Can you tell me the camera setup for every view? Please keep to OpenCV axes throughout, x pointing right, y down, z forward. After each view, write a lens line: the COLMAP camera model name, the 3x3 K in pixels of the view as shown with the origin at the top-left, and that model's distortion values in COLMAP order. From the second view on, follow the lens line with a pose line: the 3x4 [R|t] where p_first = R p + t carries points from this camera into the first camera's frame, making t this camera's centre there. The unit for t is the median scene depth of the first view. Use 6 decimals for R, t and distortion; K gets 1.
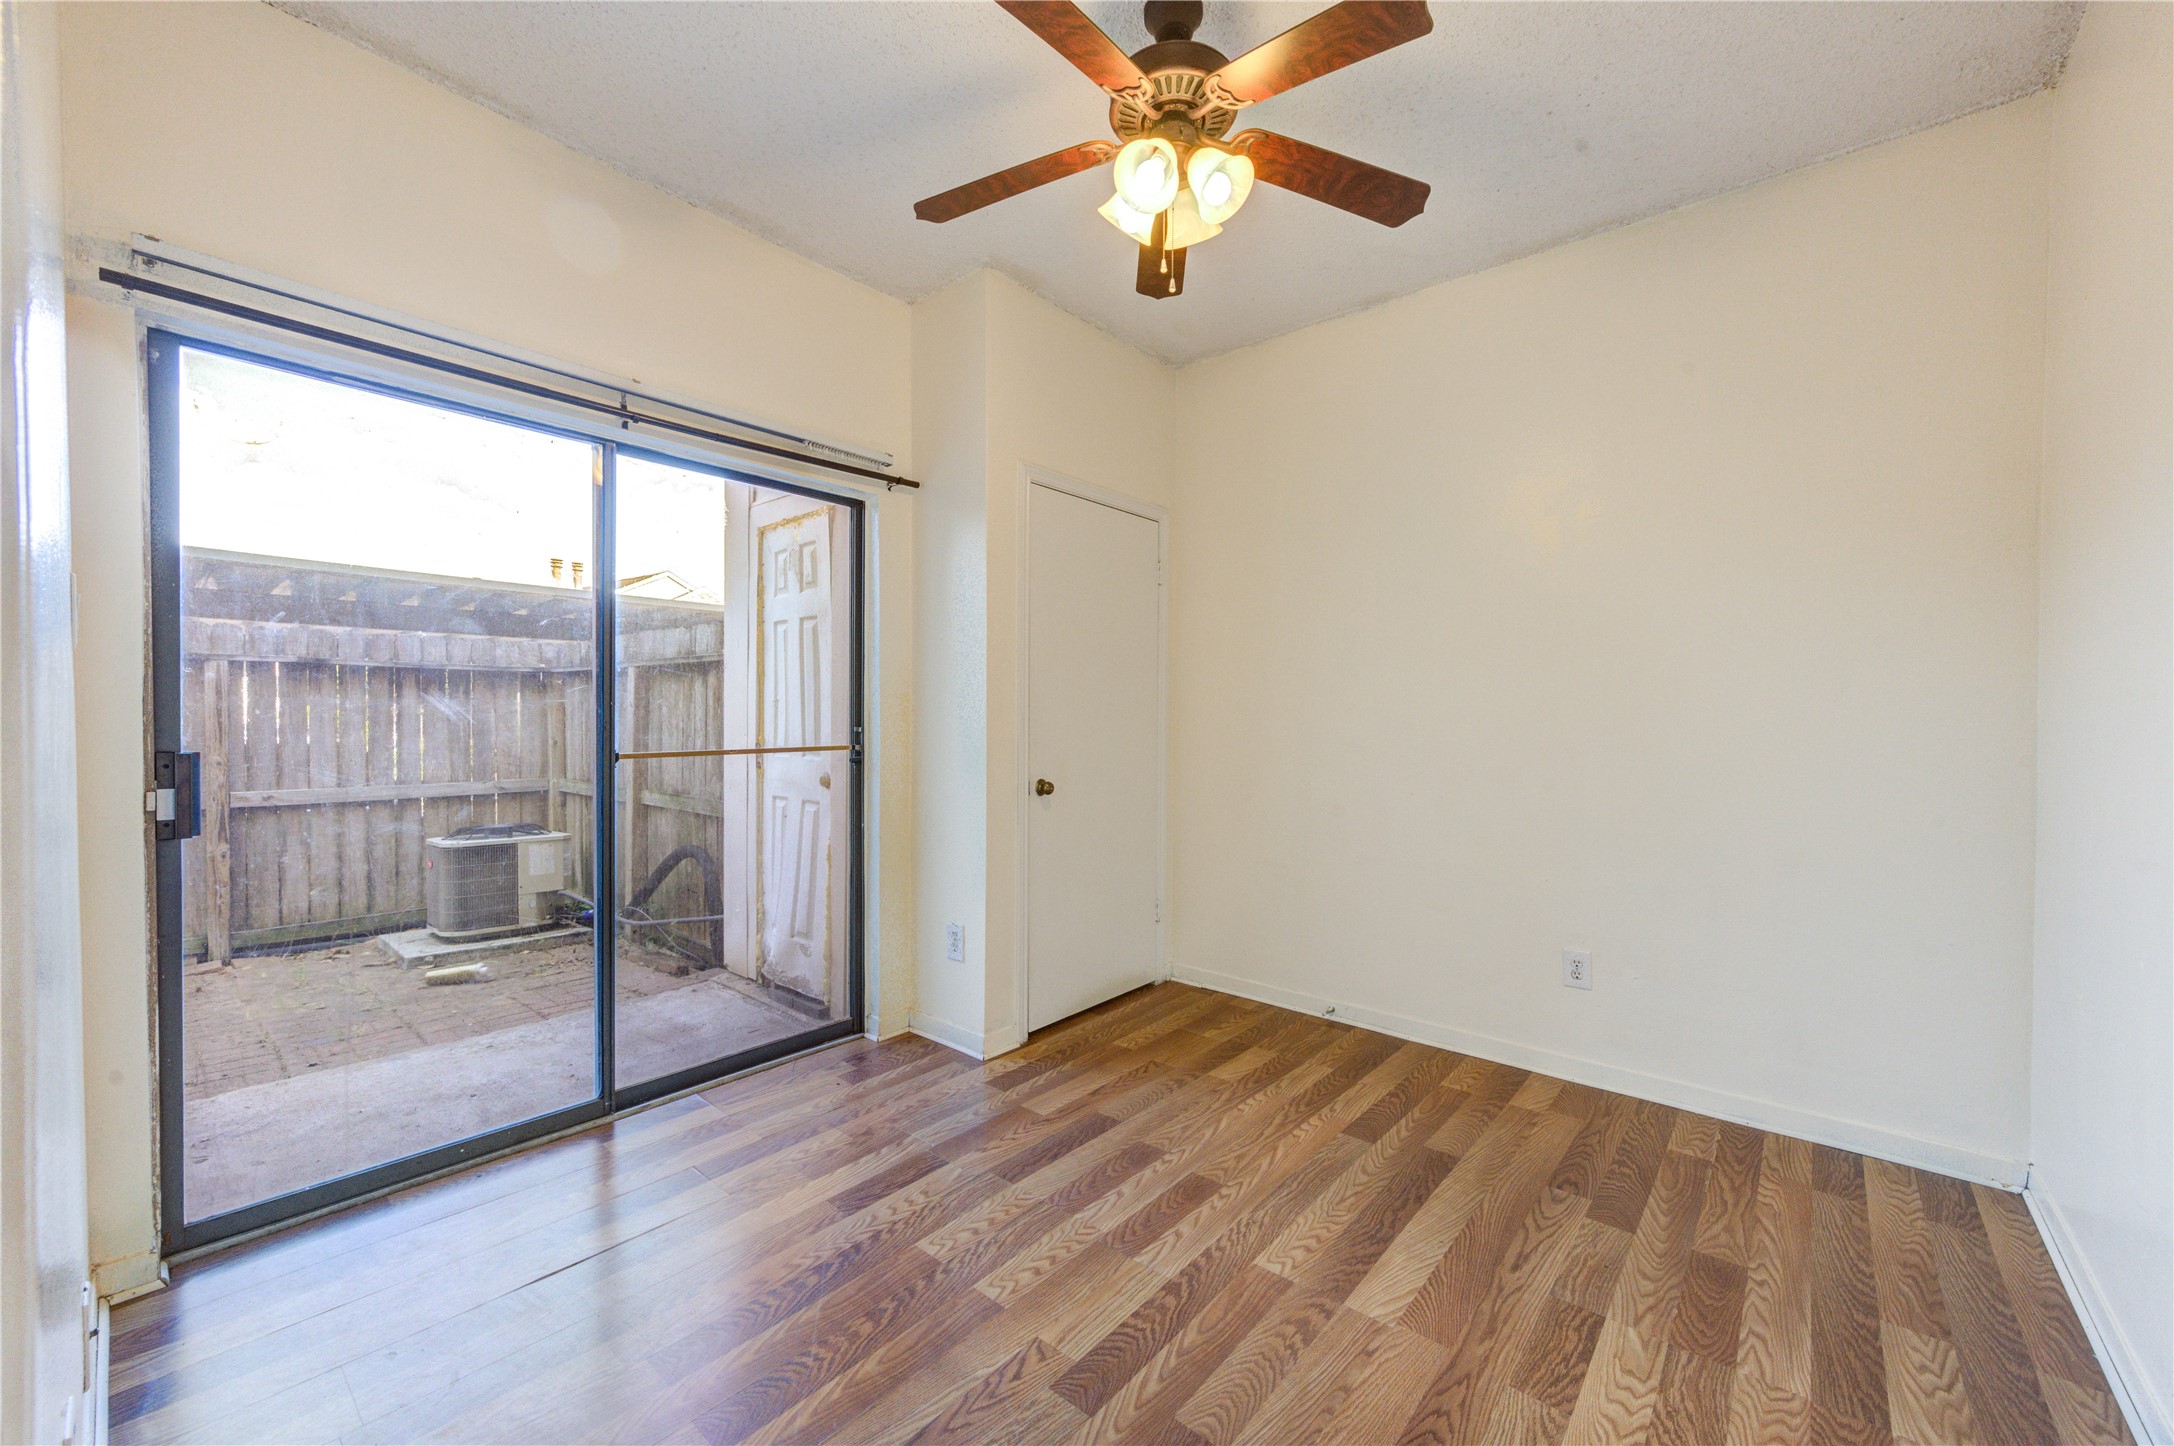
lens RADIAL K [[852.1, 0, 1085.5], [0, 852.1, 736.0], [0, 0, 1]] dist [0.000790, 0.000042]
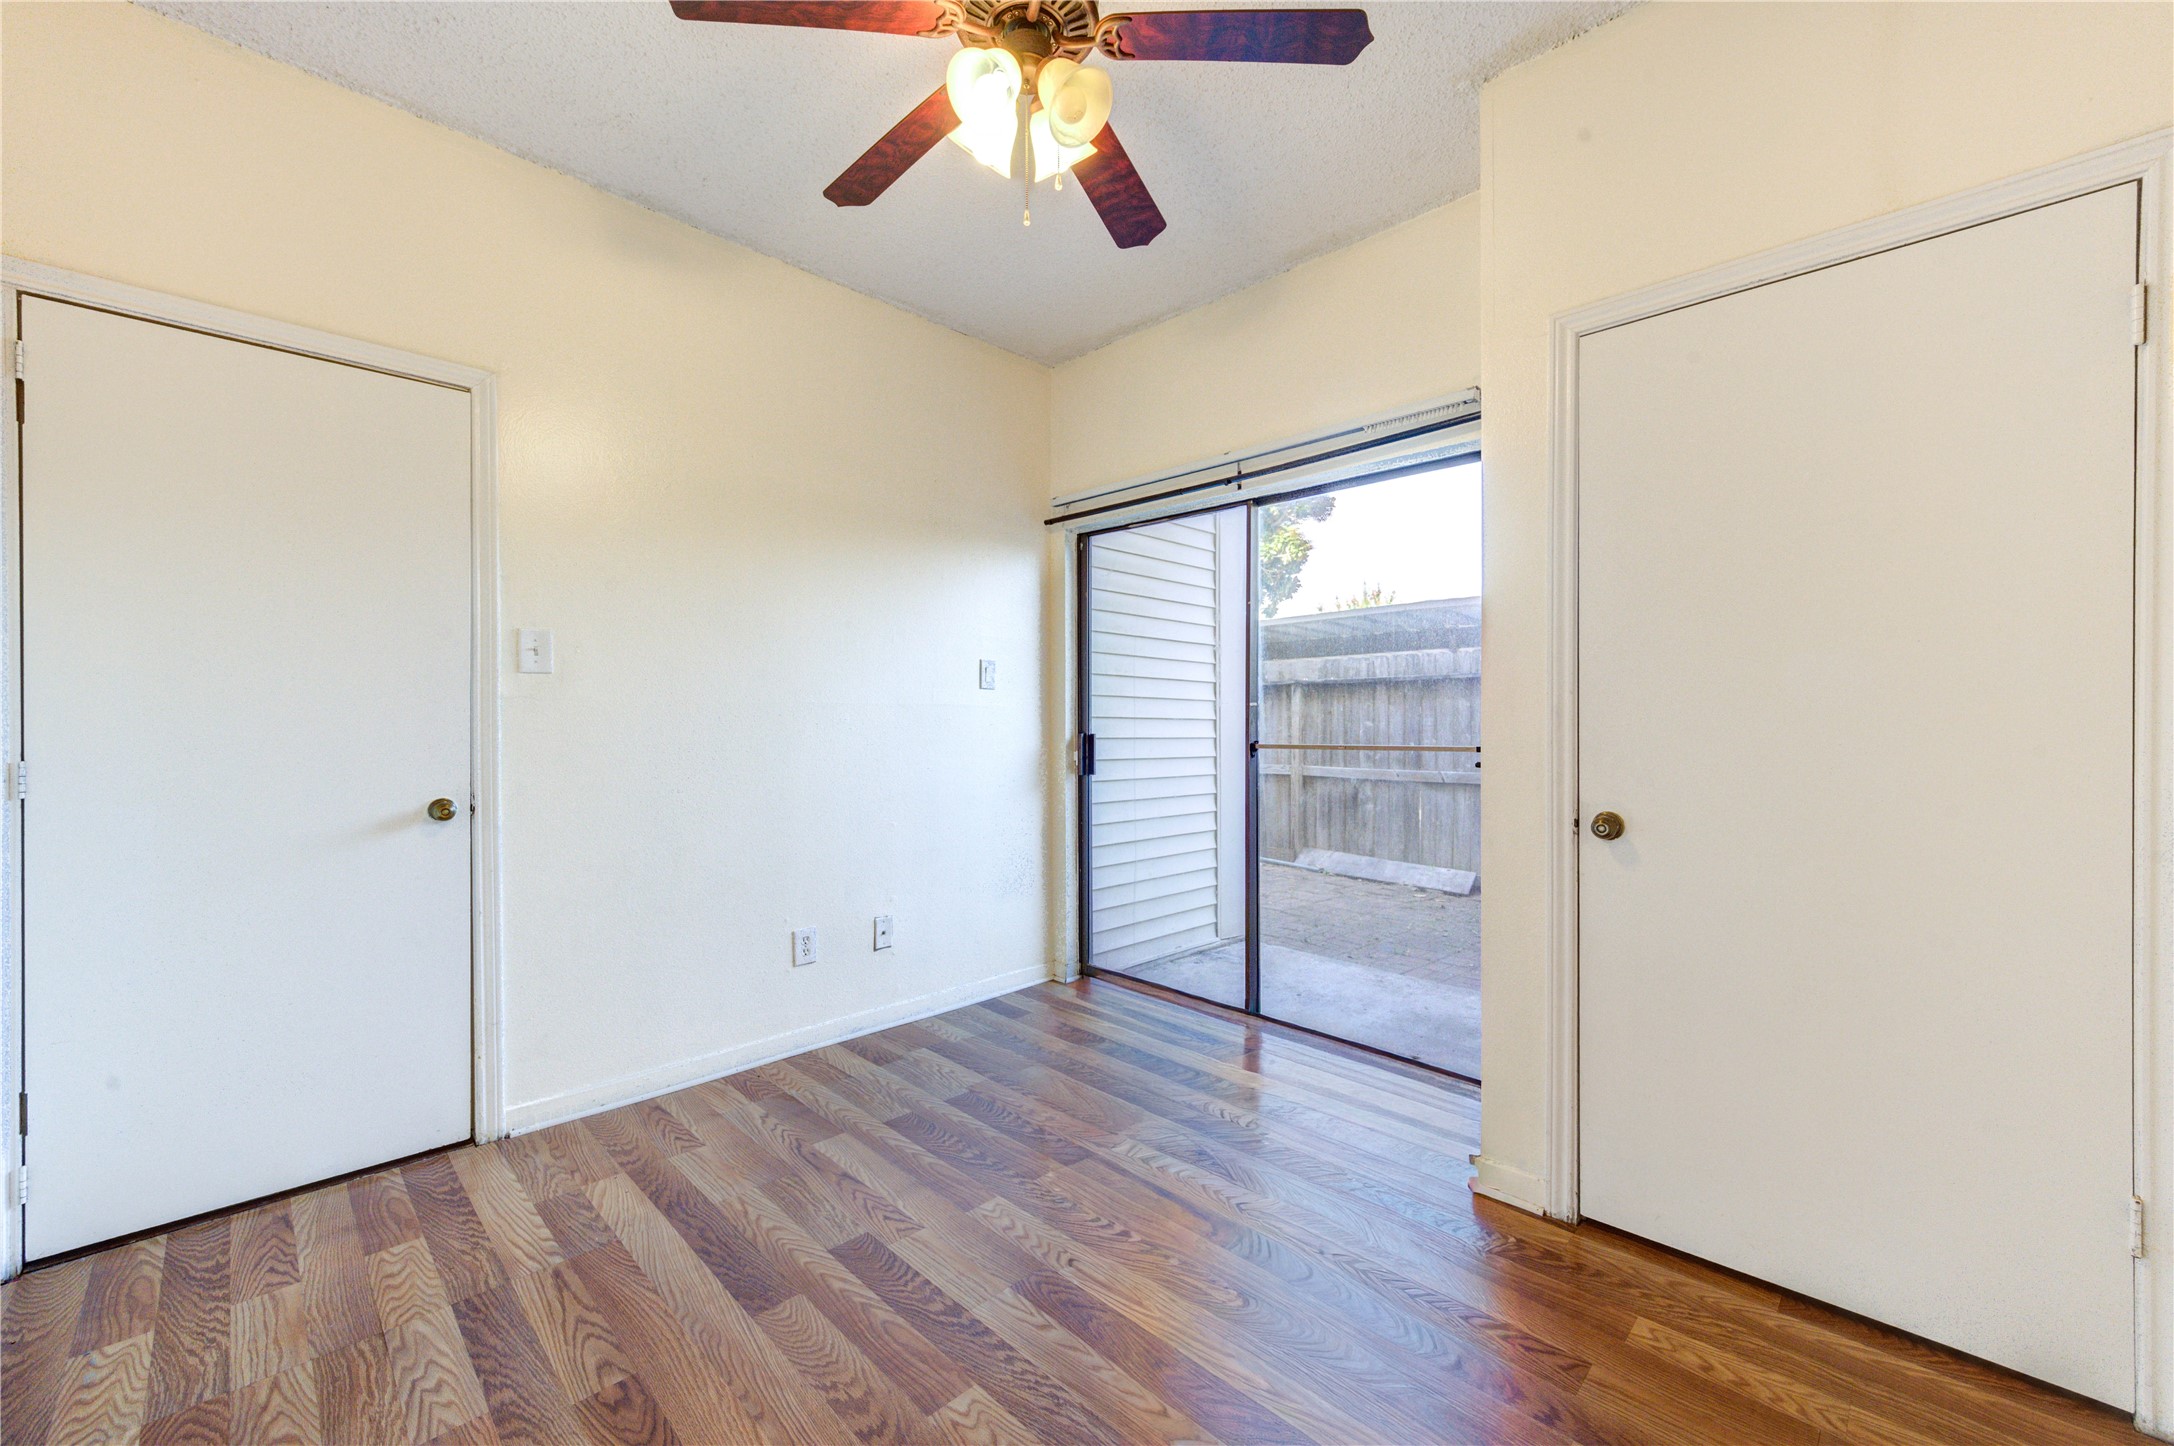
lens RADIAL K [[850.4, 0, 1093.0], [0, 850.4, 732.7], [0, 0, 1]] dist [0.001466, 0.000331]
pose [[-0.070486, 0.015445, -0.997393, 1.068633], [-0.018313, 0.999692, 0.016775, -0.020429], [0.997345, 0.019448, -0.070181, 1.250574]]
